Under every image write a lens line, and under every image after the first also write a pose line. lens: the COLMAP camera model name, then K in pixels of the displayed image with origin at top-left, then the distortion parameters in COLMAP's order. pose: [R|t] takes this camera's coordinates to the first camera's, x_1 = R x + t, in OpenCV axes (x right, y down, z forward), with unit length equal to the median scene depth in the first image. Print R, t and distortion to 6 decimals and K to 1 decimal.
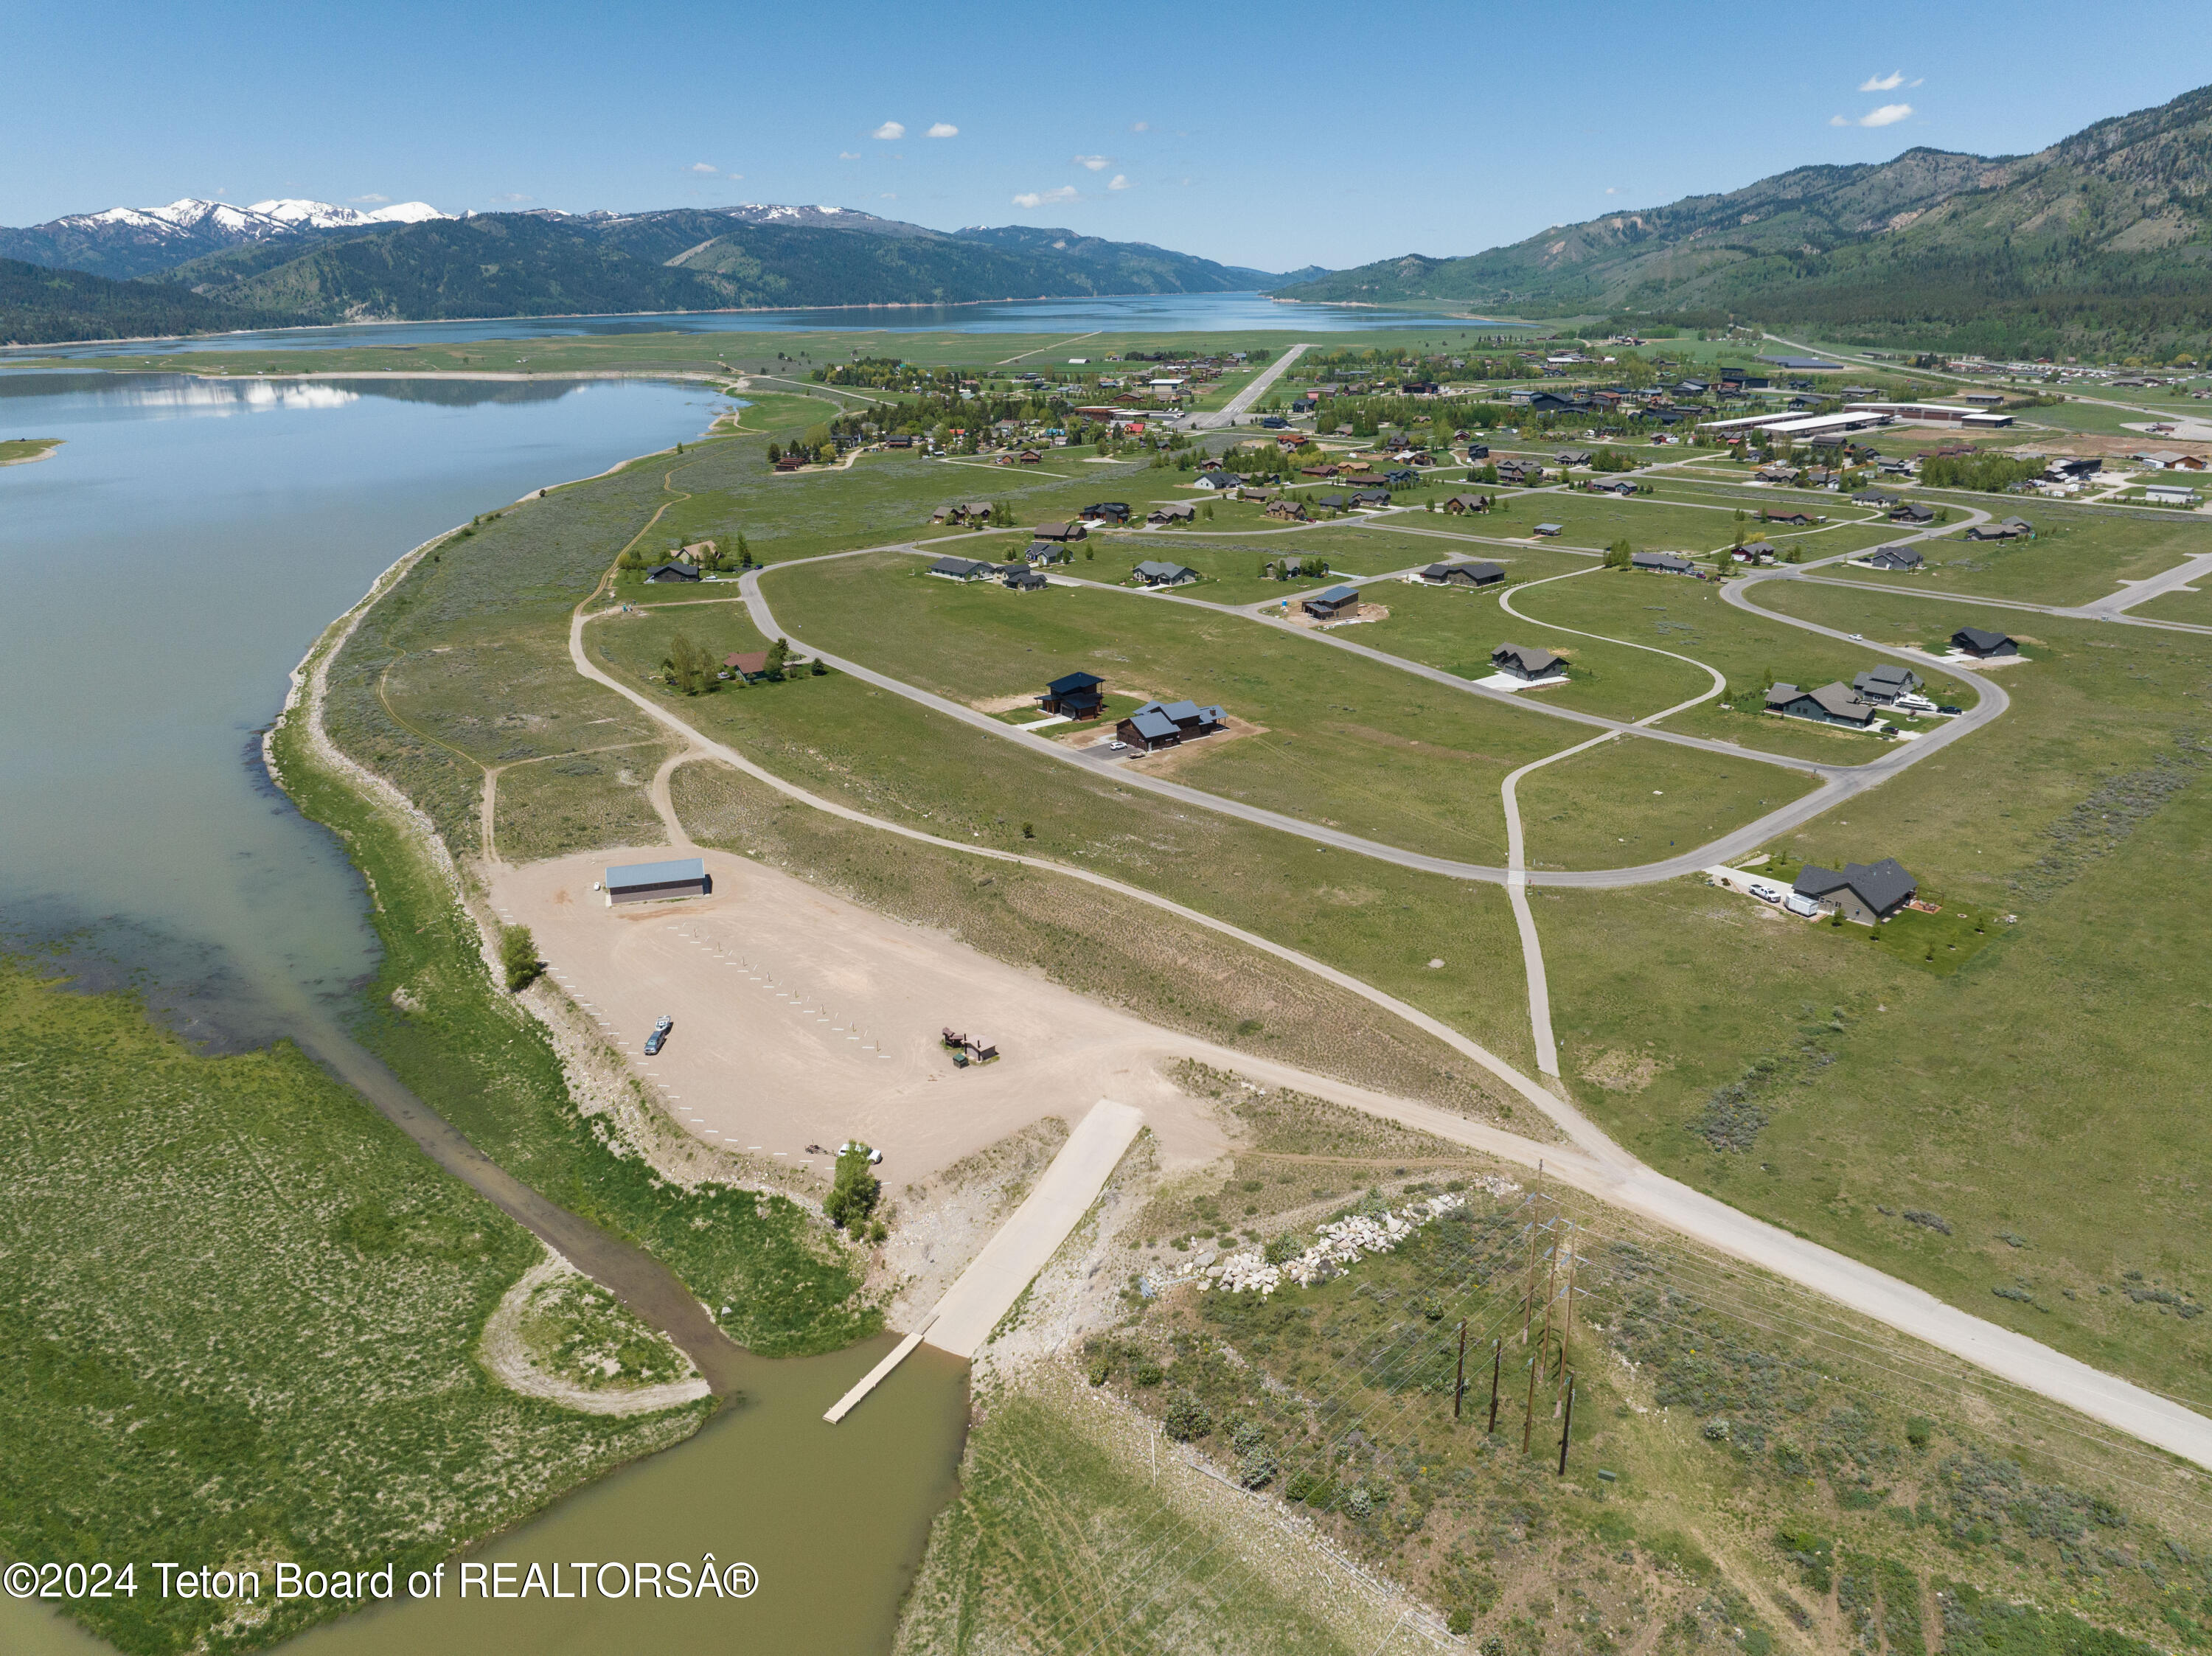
lens RADIAL K [[1563.4, 0, 1116.4], [0, 1563.4, 819.1], [0, 0, 1]] dist [-0.043855, 0.011662]
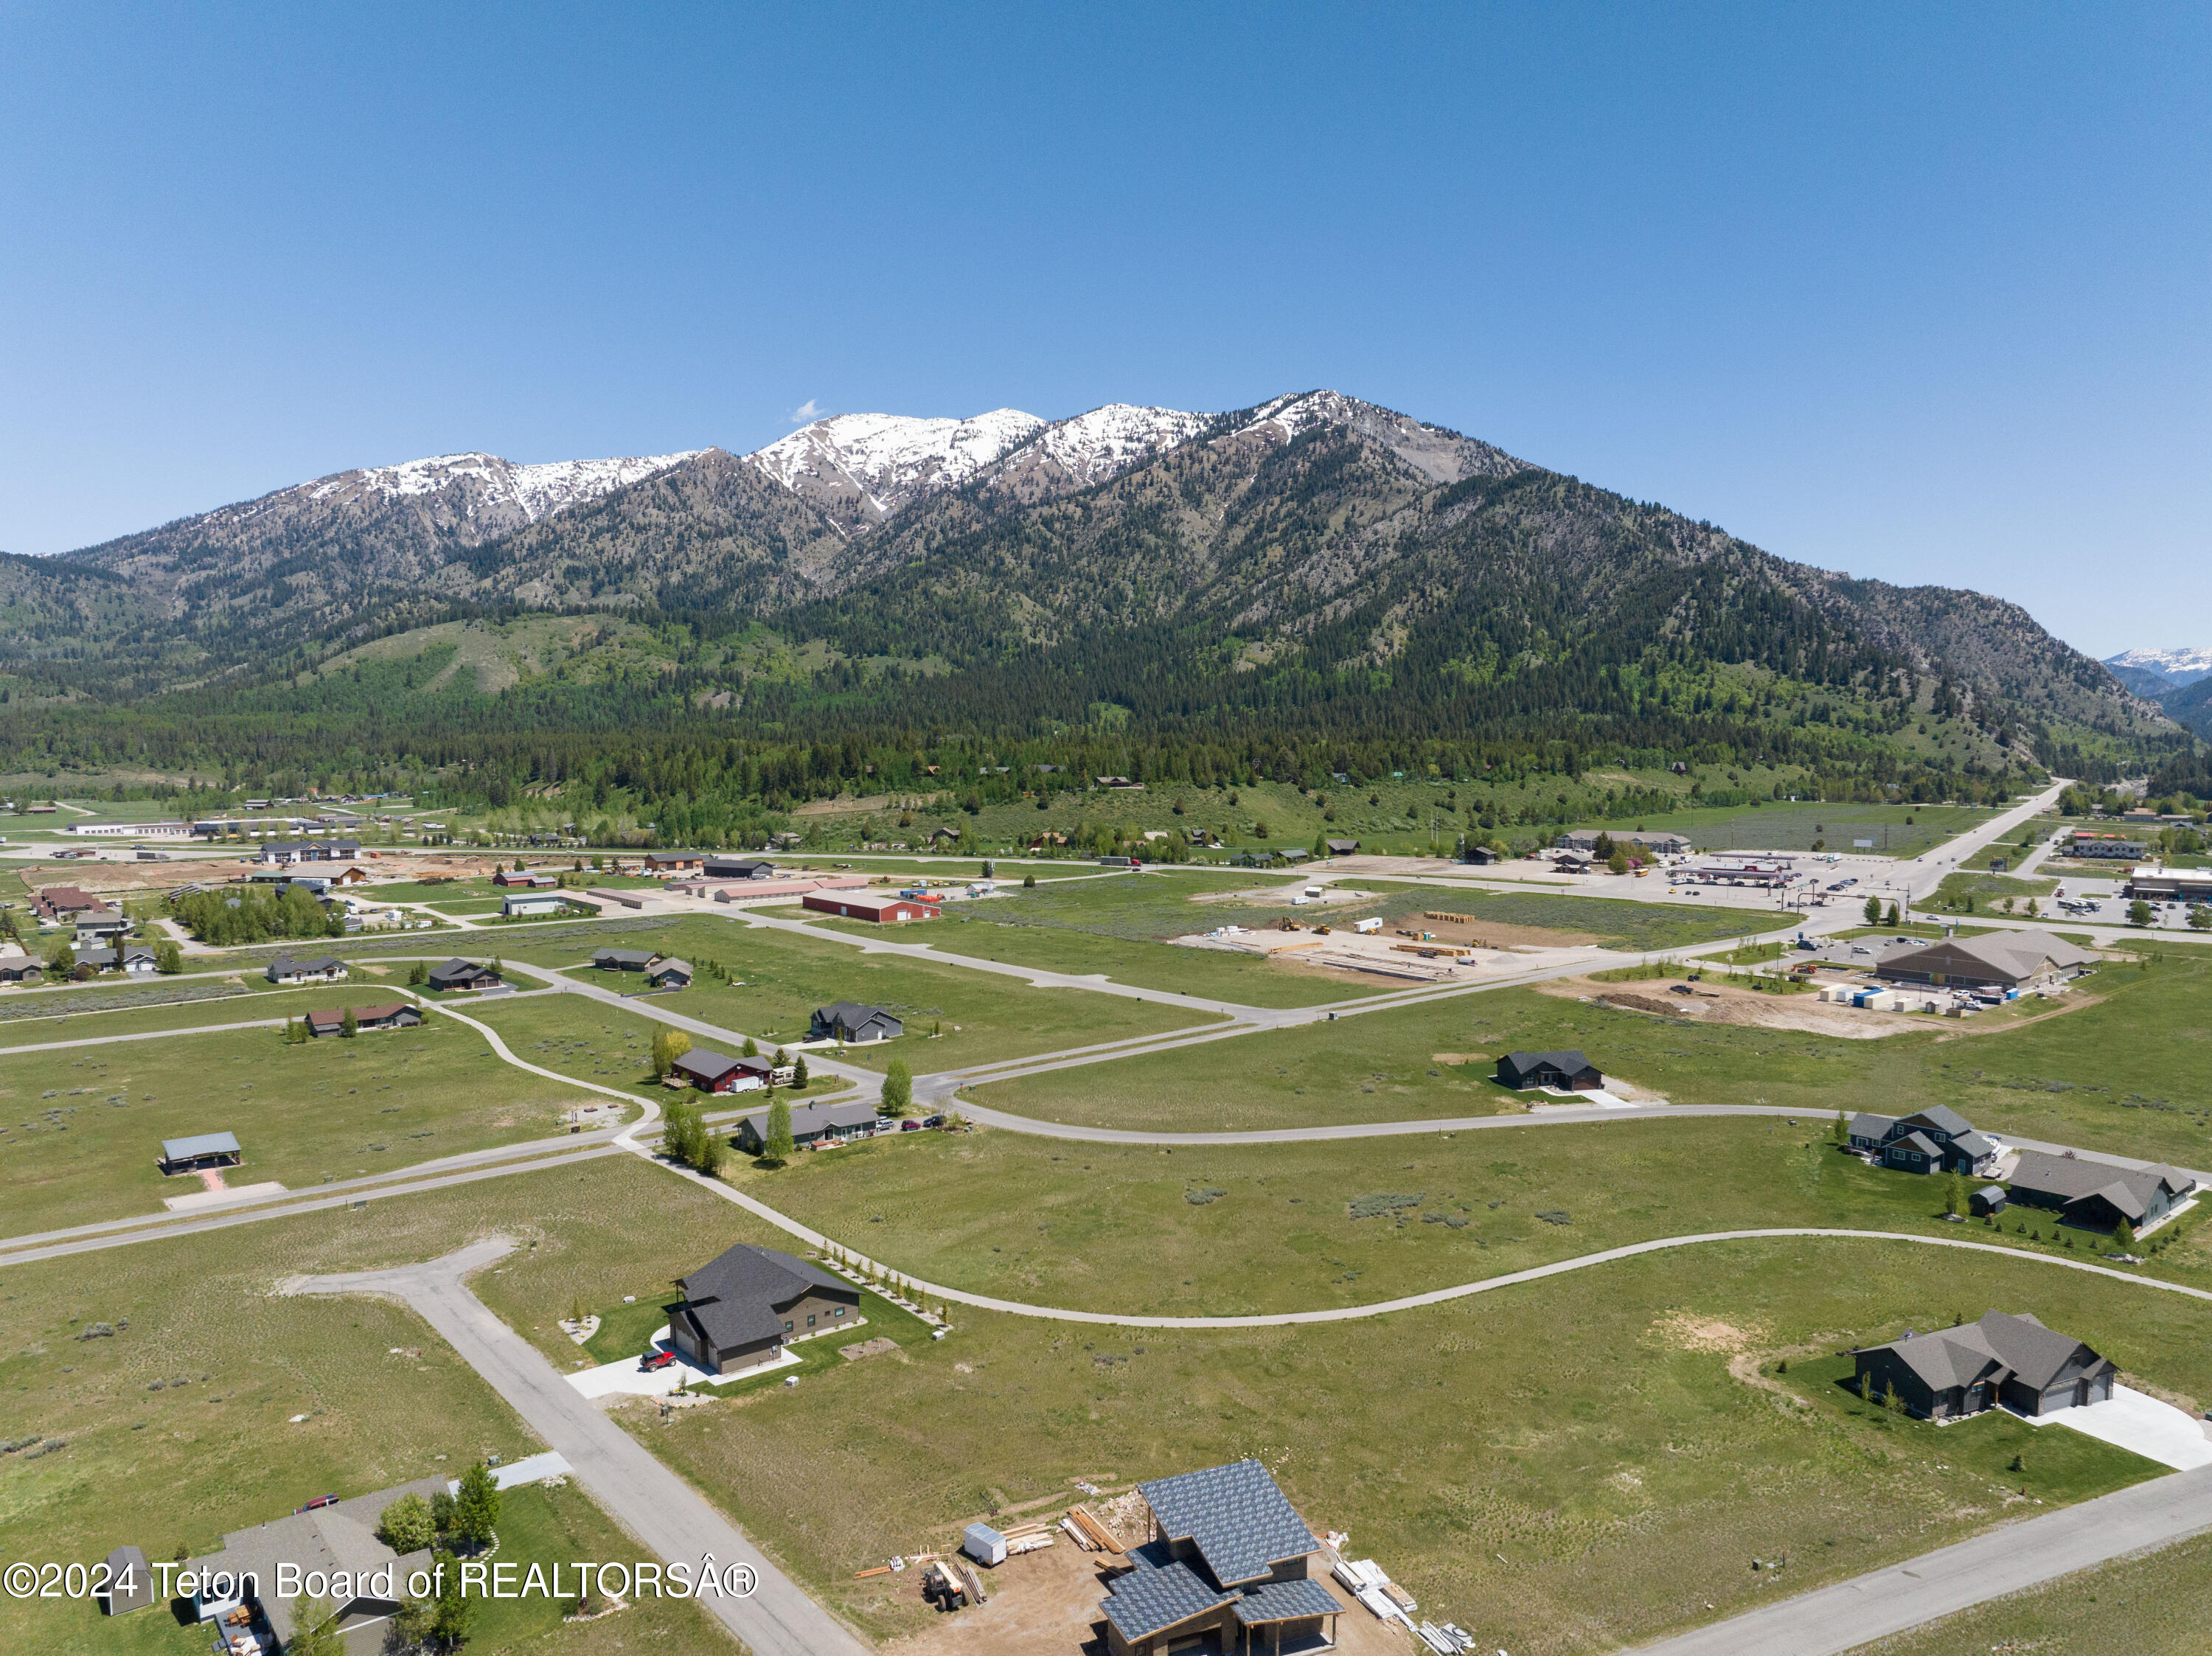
lens RADIAL K [[1556.6, 0, 1112.5], [0, 1556.6, 816.8], [0, 0, 1]] dist [-0.033602, -0.011111]
pose [[0.067777, -0.048994, 0.996497, -0.019064], [0.328614, 0.944158, 0.024070, -0.053383], [-0.942029, 0.325831, 0.080092, 0.197054]]
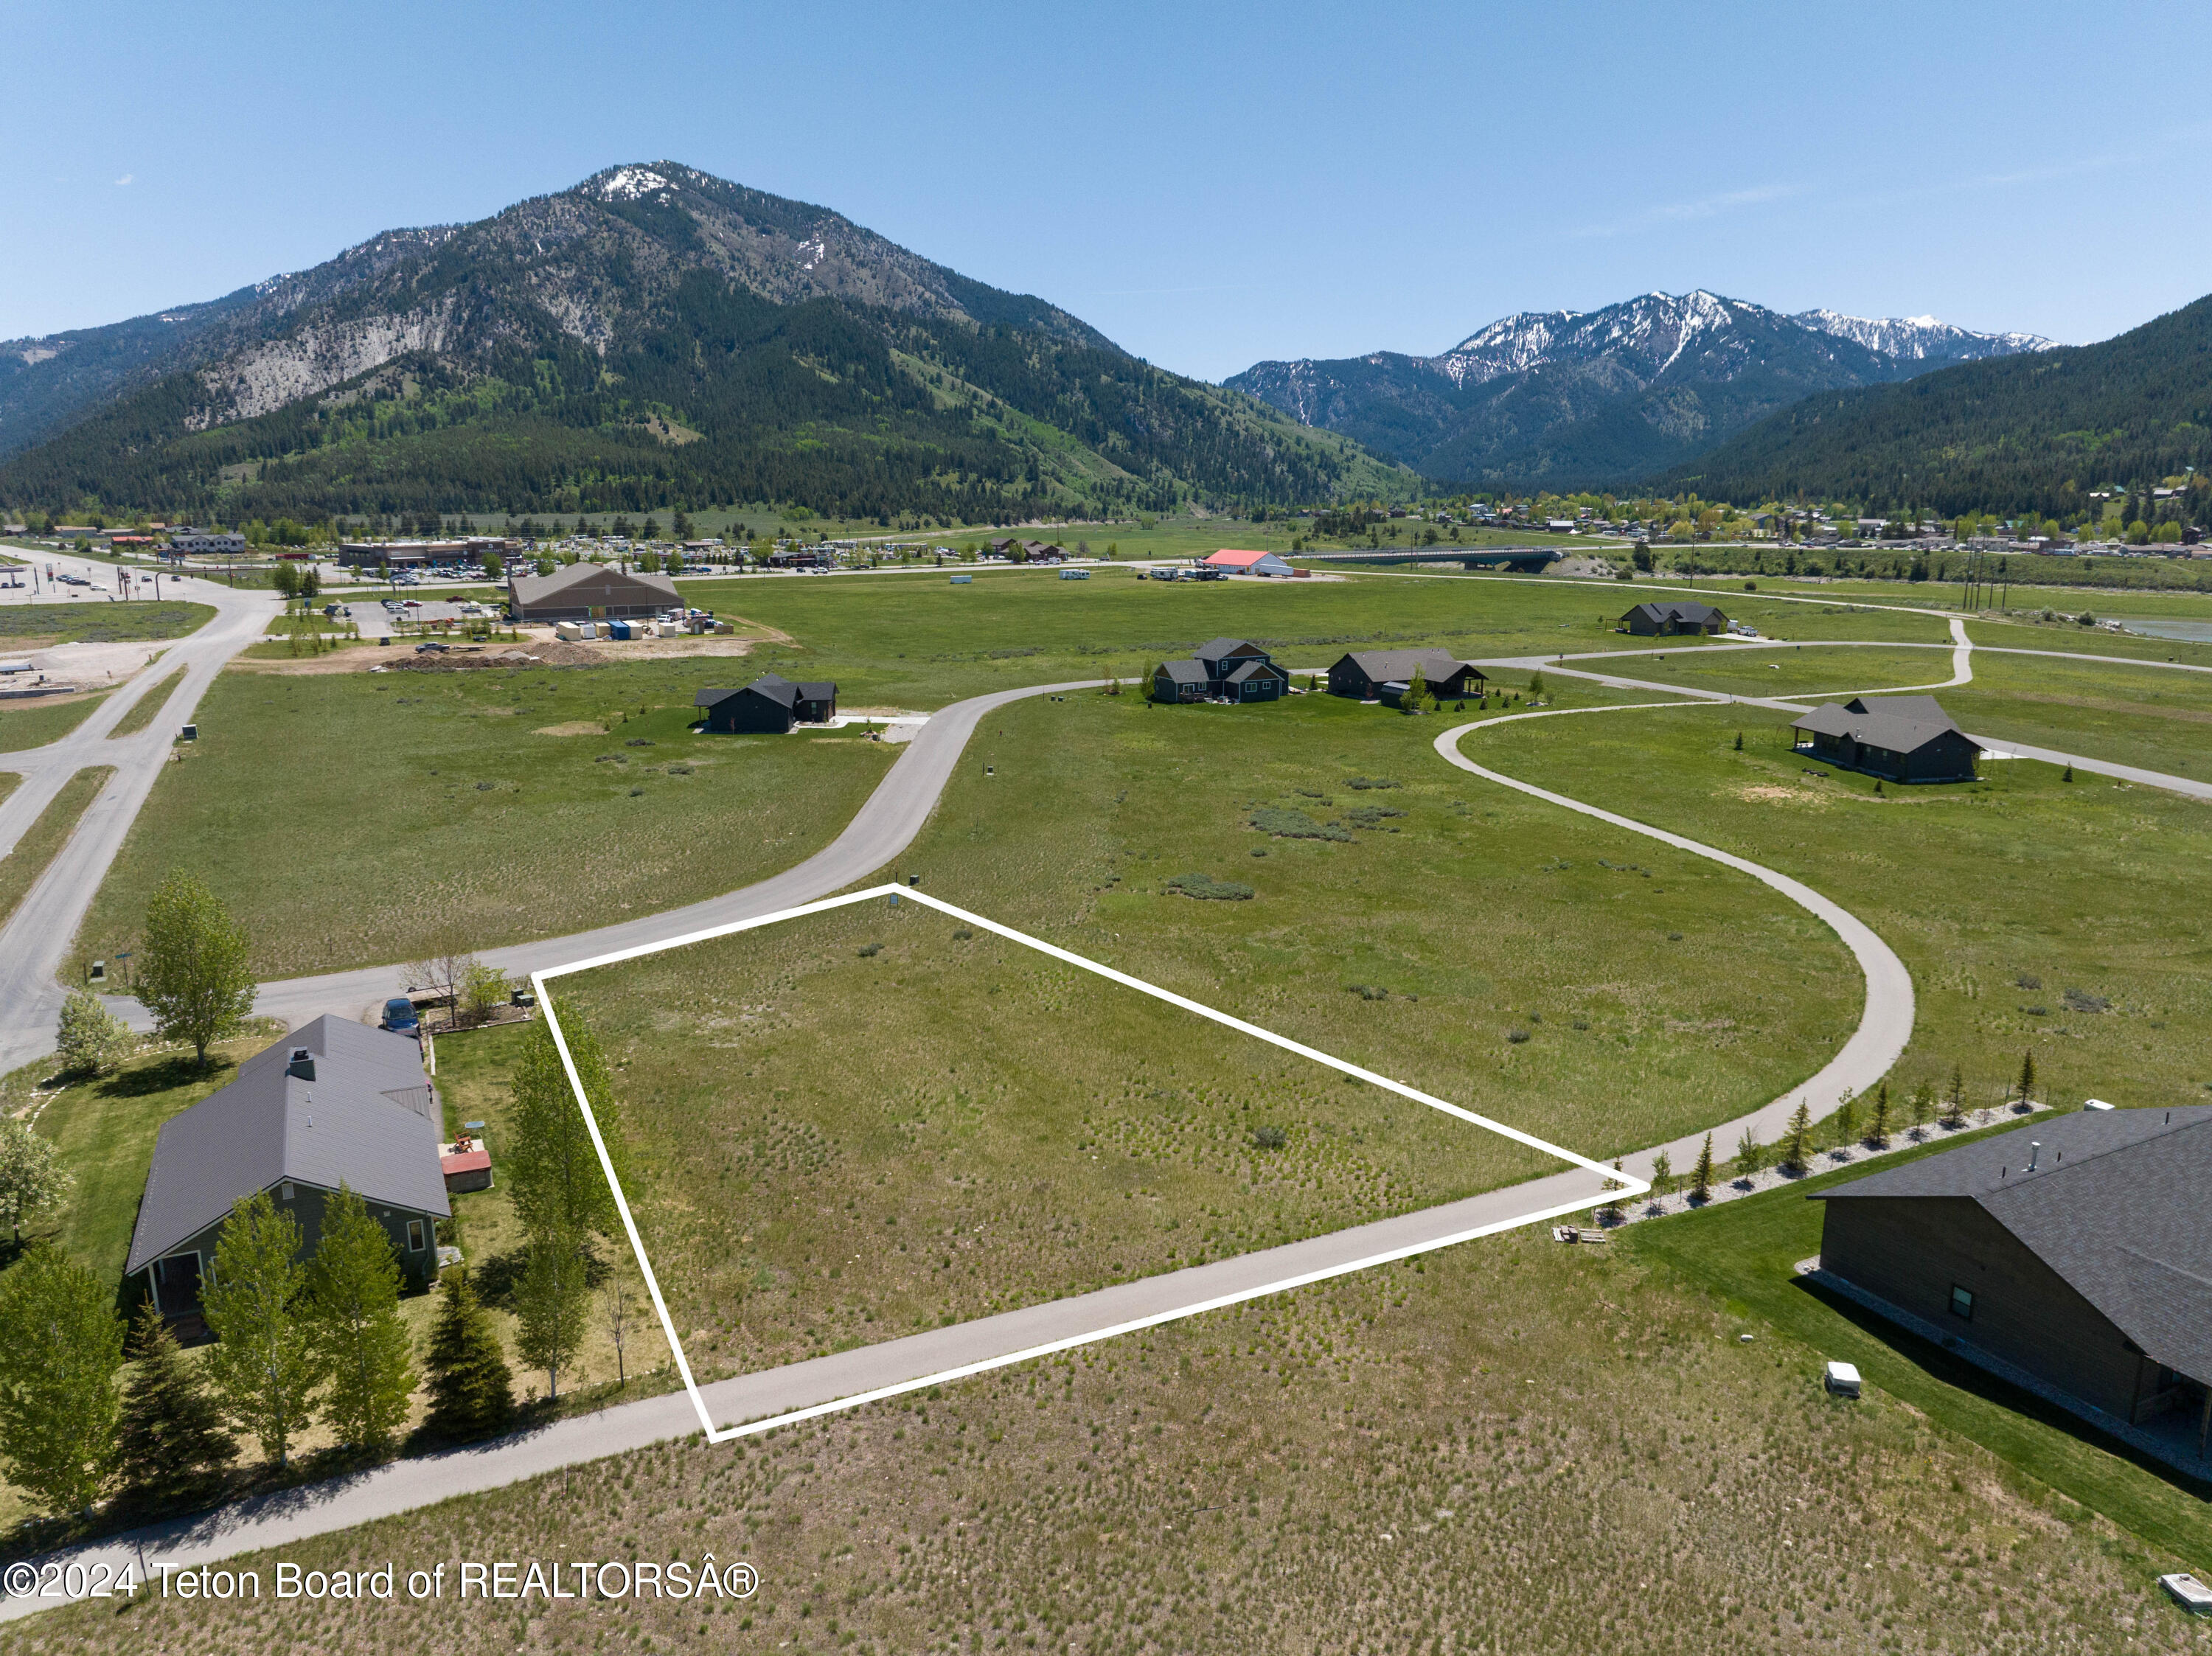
lens RADIAL K [[1563.4, 0, 1116.4], [0, 1563.4, 819.1], [0, 0, 1]] dist [-0.043855, 0.011662]
pose [[-0.958374, -0.051654, 0.280805, 0.060988], [0.100683, 0.859180, 0.501670, -0.054918], [-0.267176, 0.509060, -0.818215, 0.246369]]
